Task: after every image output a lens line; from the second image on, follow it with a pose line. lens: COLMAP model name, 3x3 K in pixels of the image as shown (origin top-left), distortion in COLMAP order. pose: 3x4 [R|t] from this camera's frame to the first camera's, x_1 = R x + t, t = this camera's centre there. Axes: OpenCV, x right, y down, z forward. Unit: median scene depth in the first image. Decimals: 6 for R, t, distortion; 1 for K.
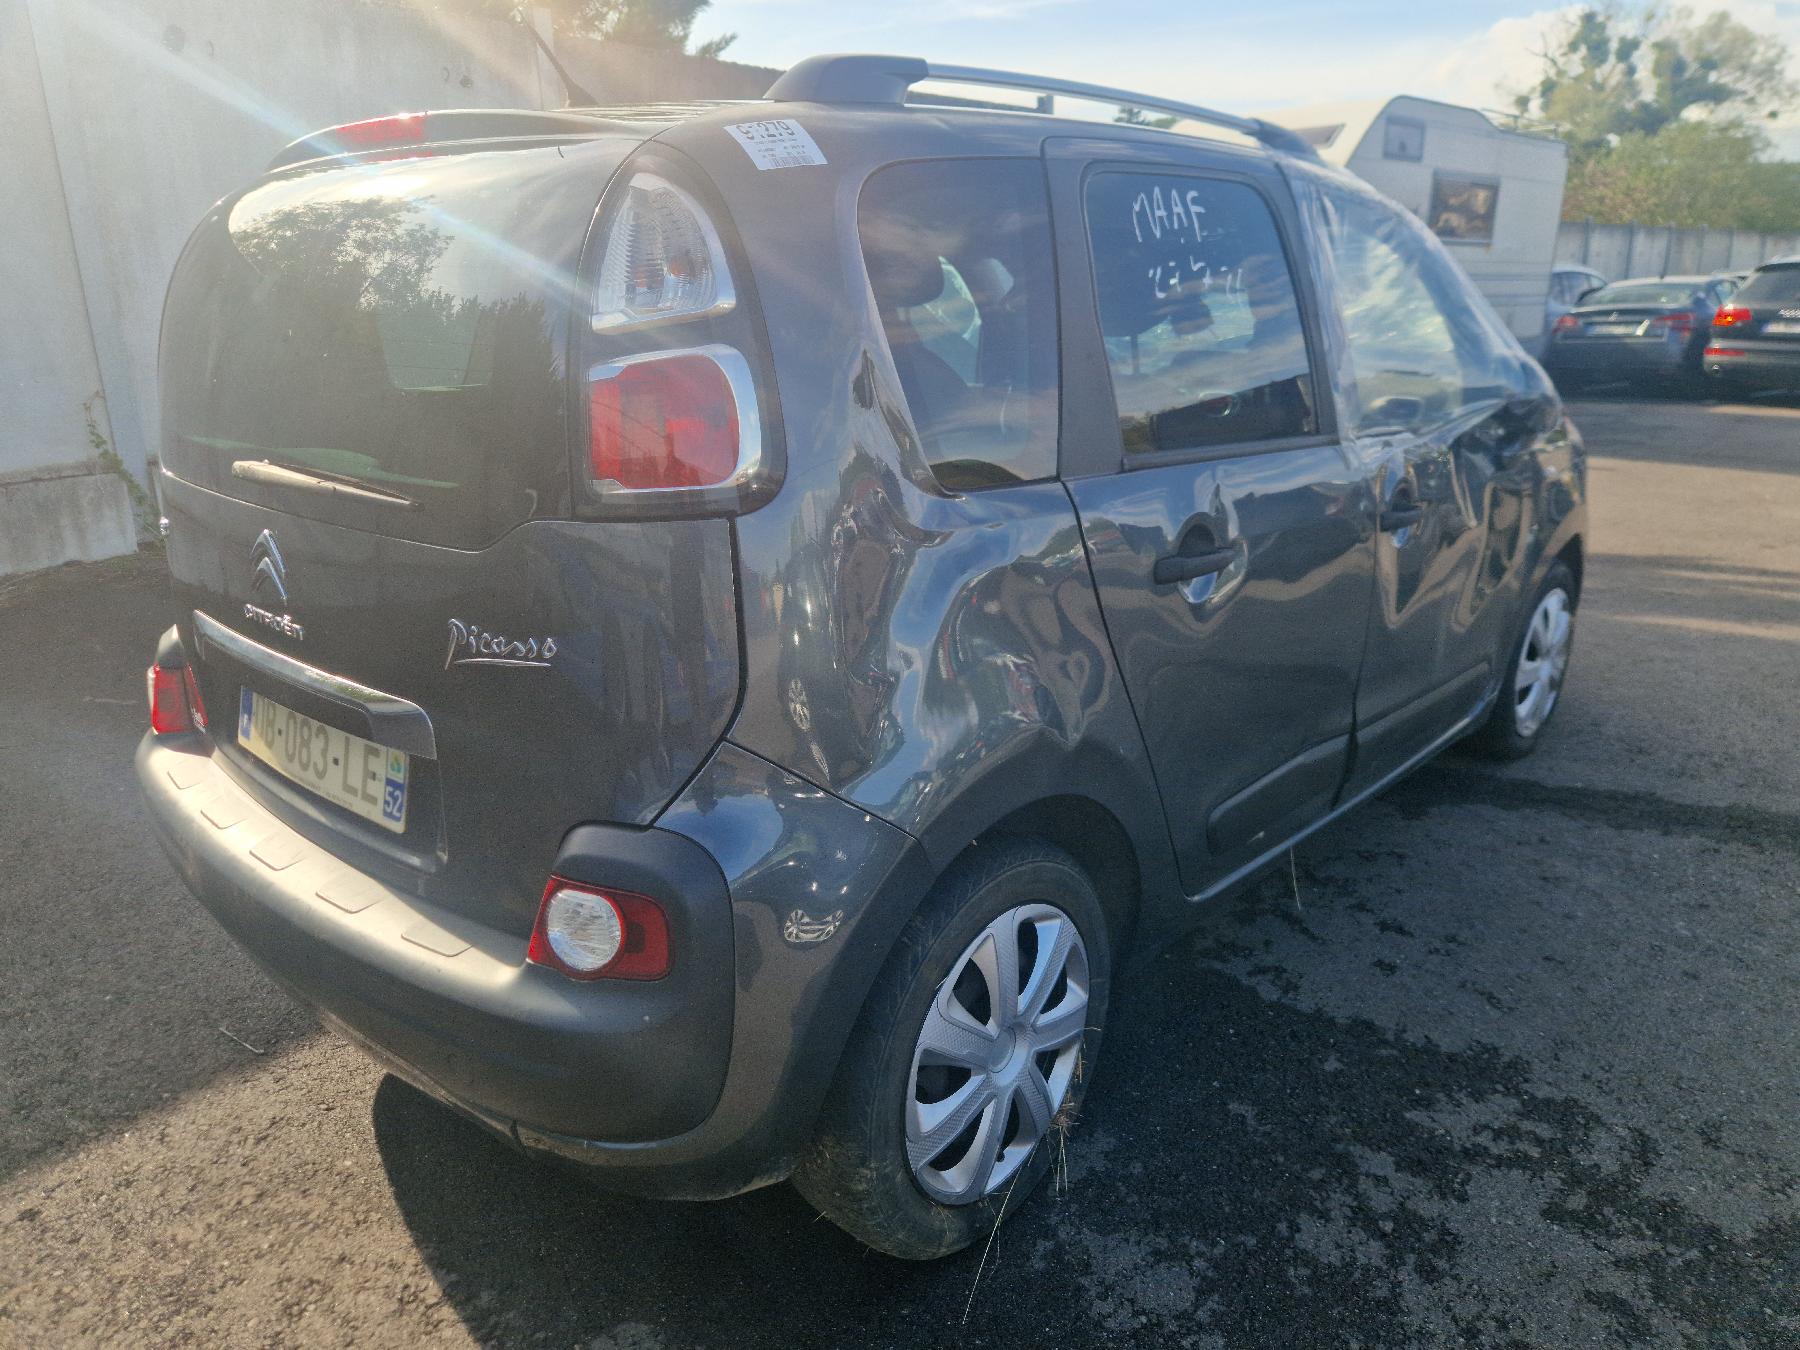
lens RADIAL K [[1245.2, 0, 900.0], [0, 1245.2, 675.0], [0, 0, 1]] dist [0.077694, -0.061622]
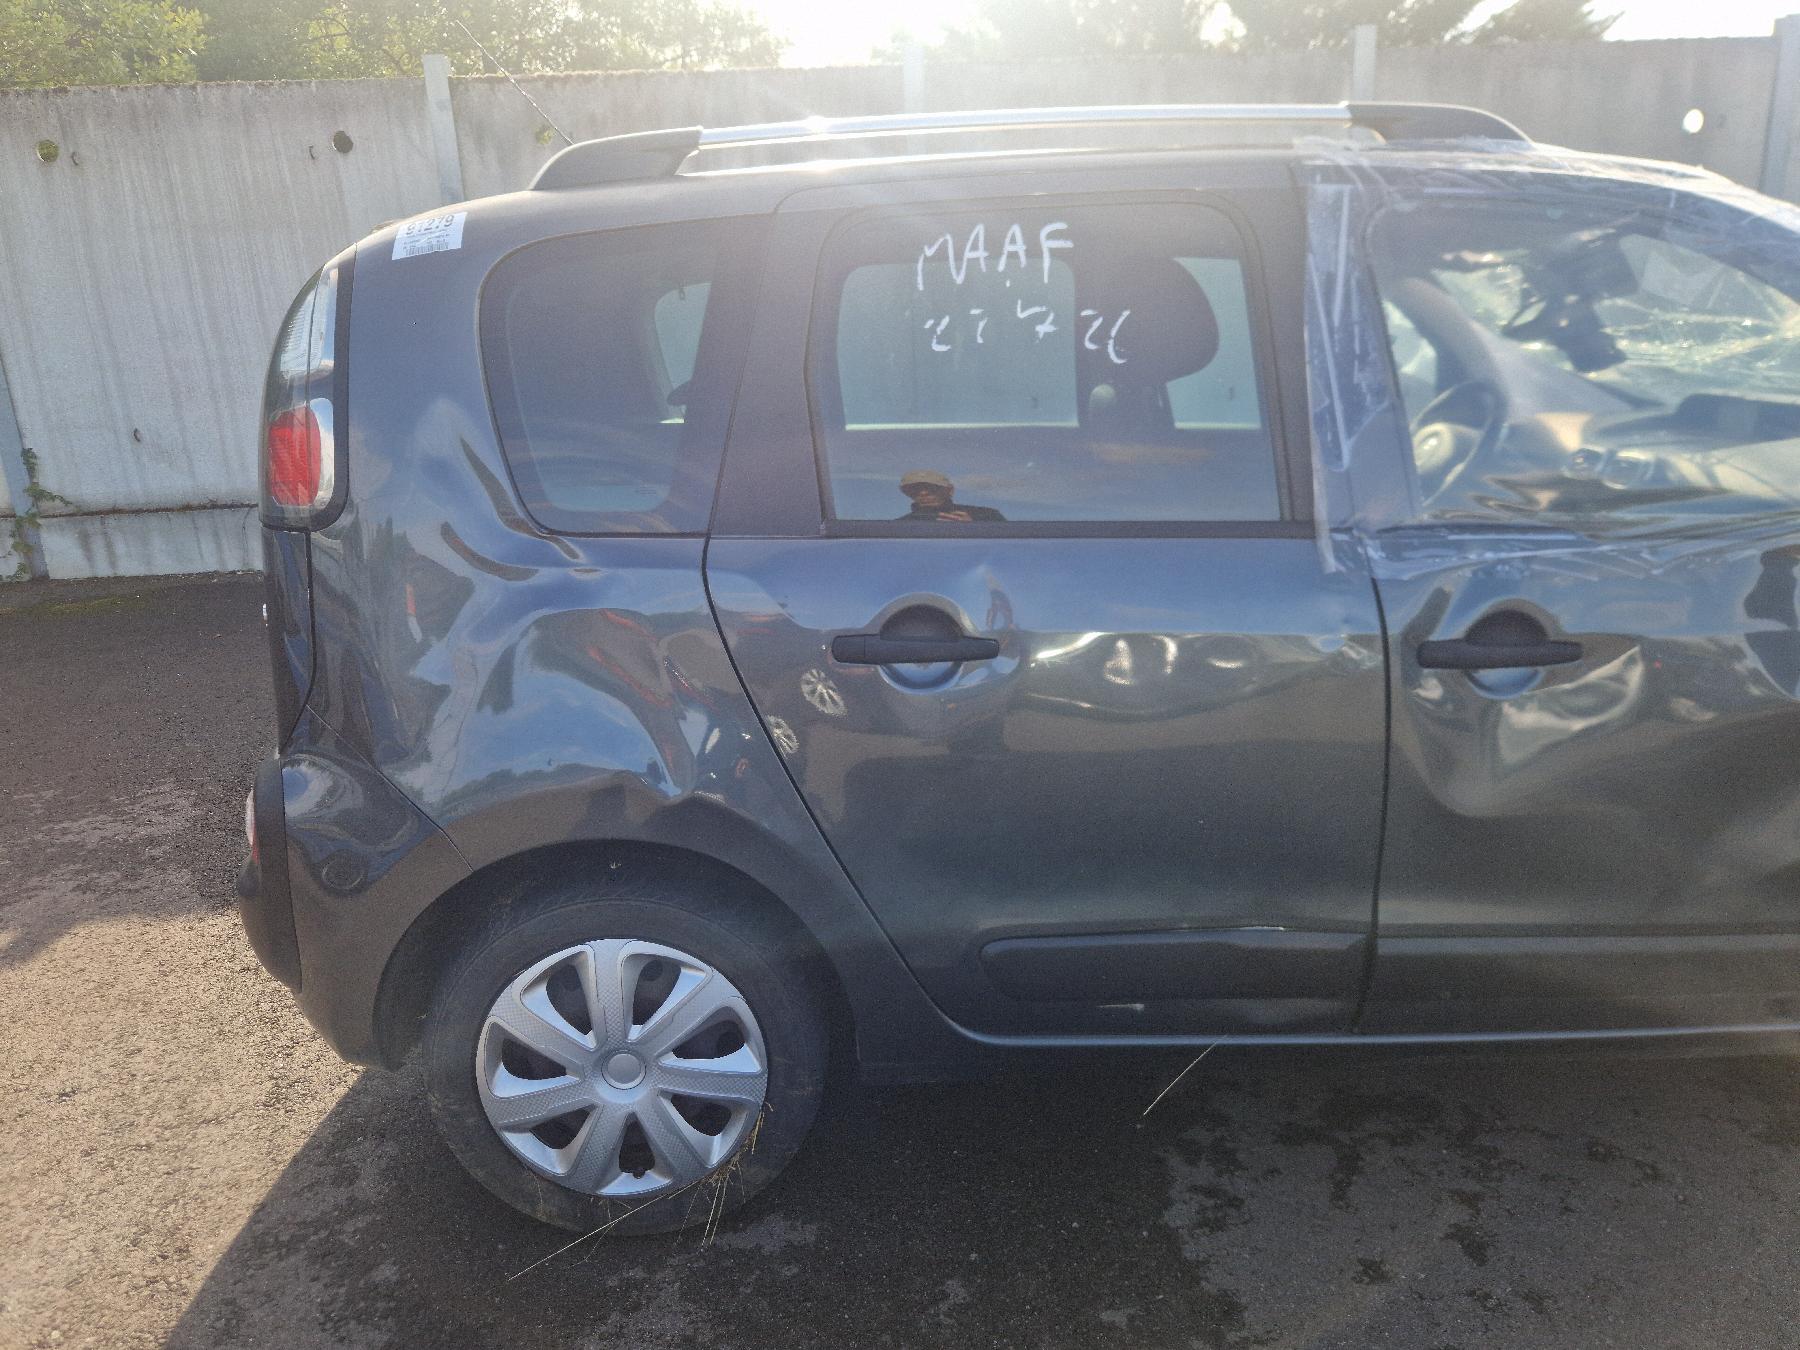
lens RADIAL K [[1210.4, 0, 887.4], [0, 1210.4, 670.8], [0, 0, 1]] dist [0.065366, -0.064328]
pose [[0.677436, 0.184322, -0.712114, 0.840392], [-0.187570, 0.979379, 0.075064, -0.136113], [0.711265, 0.082720, 0.698039, 0.391689]]
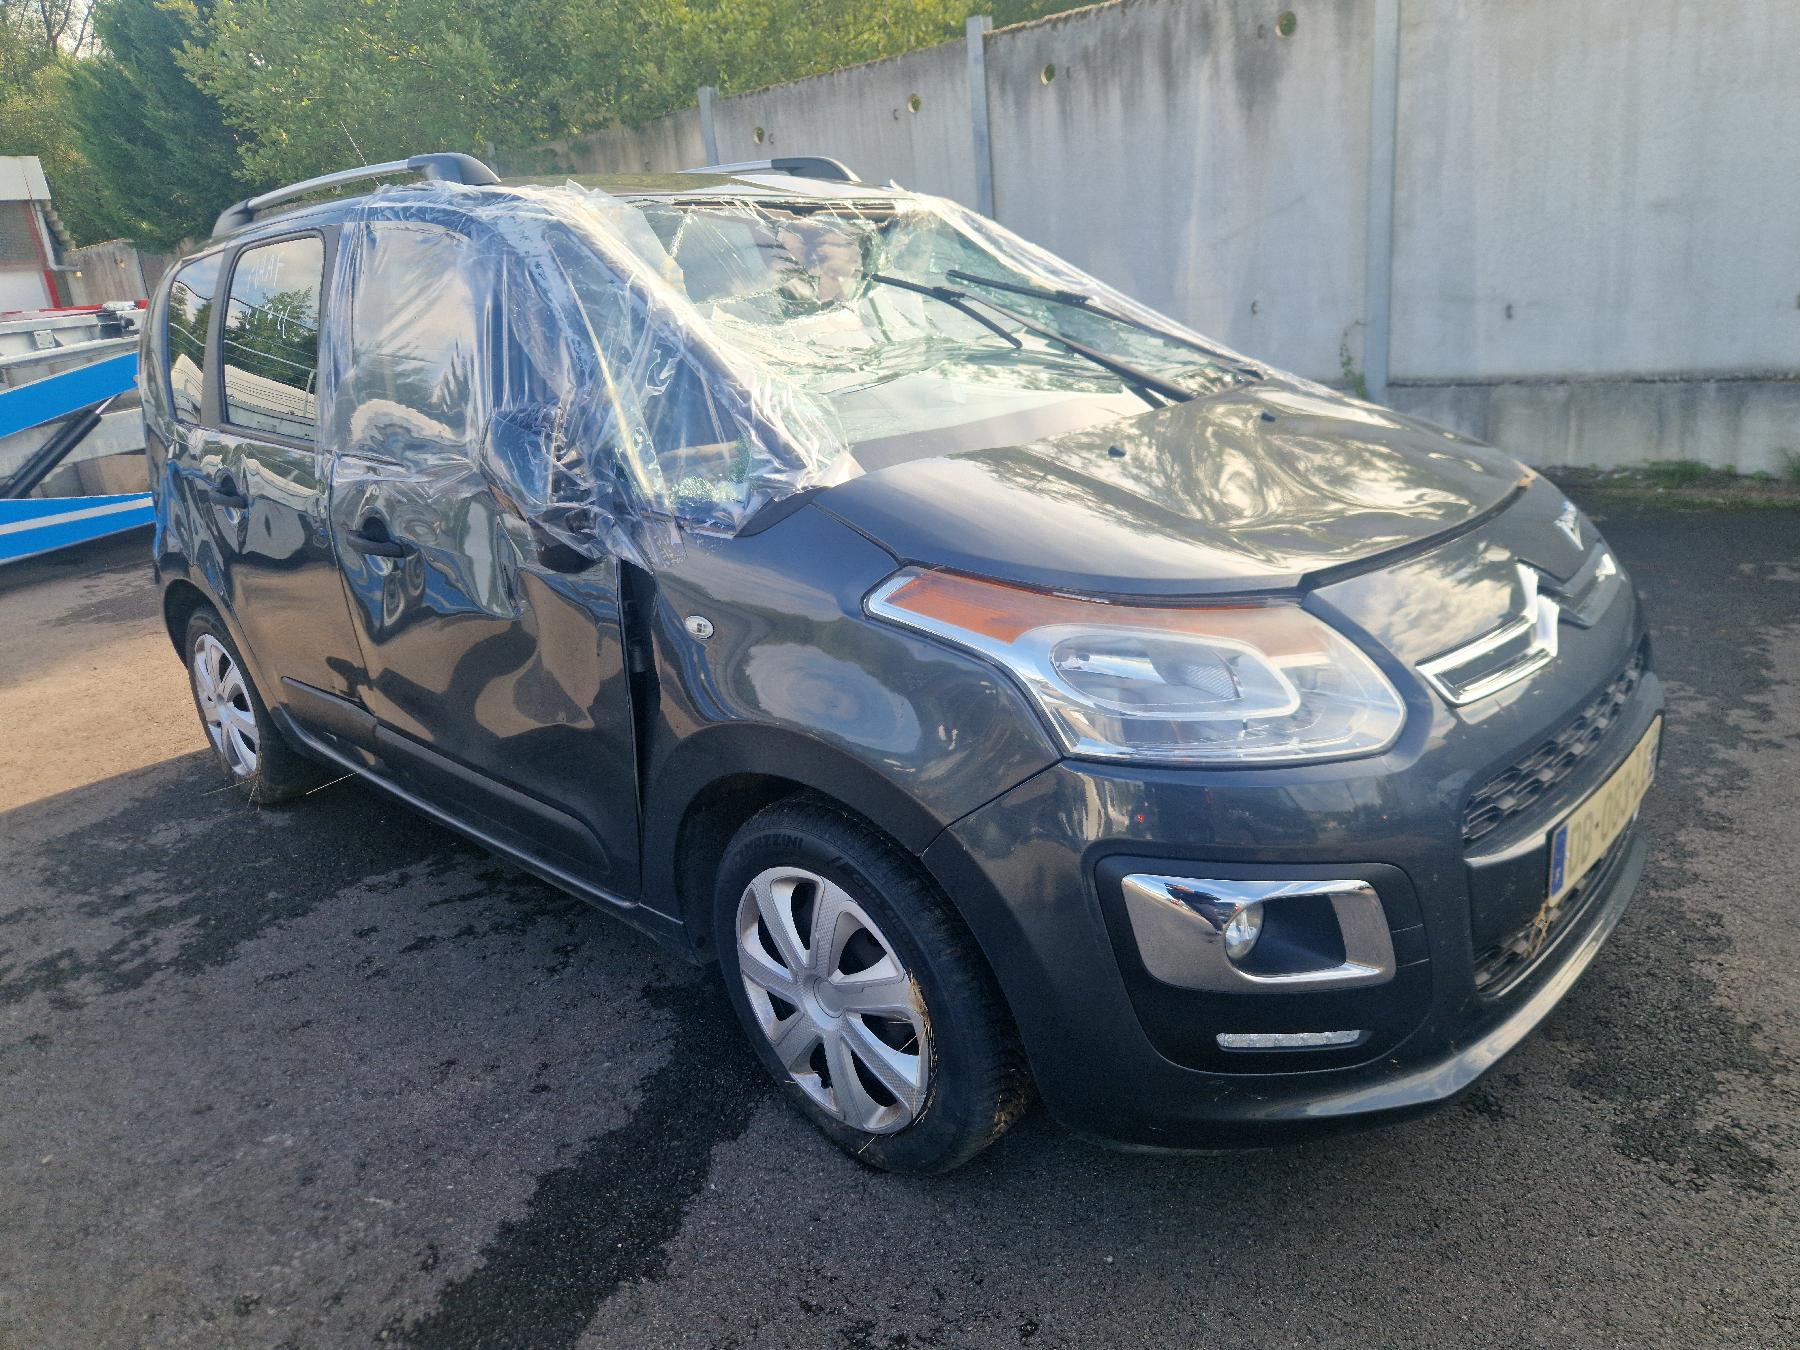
lens RADIAL K [[1223.0, 0, 910.0], [0, 1223.0, 671.7], [0, 0, 1]] dist [0.065303, -0.050809]
pose [[-0.036524, 0.318684, -0.947157, 1.782037], [-0.221387, 0.921659, 0.318642, -0.585326], [0.974502, 0.221327, 0.036890, 1.852177]]
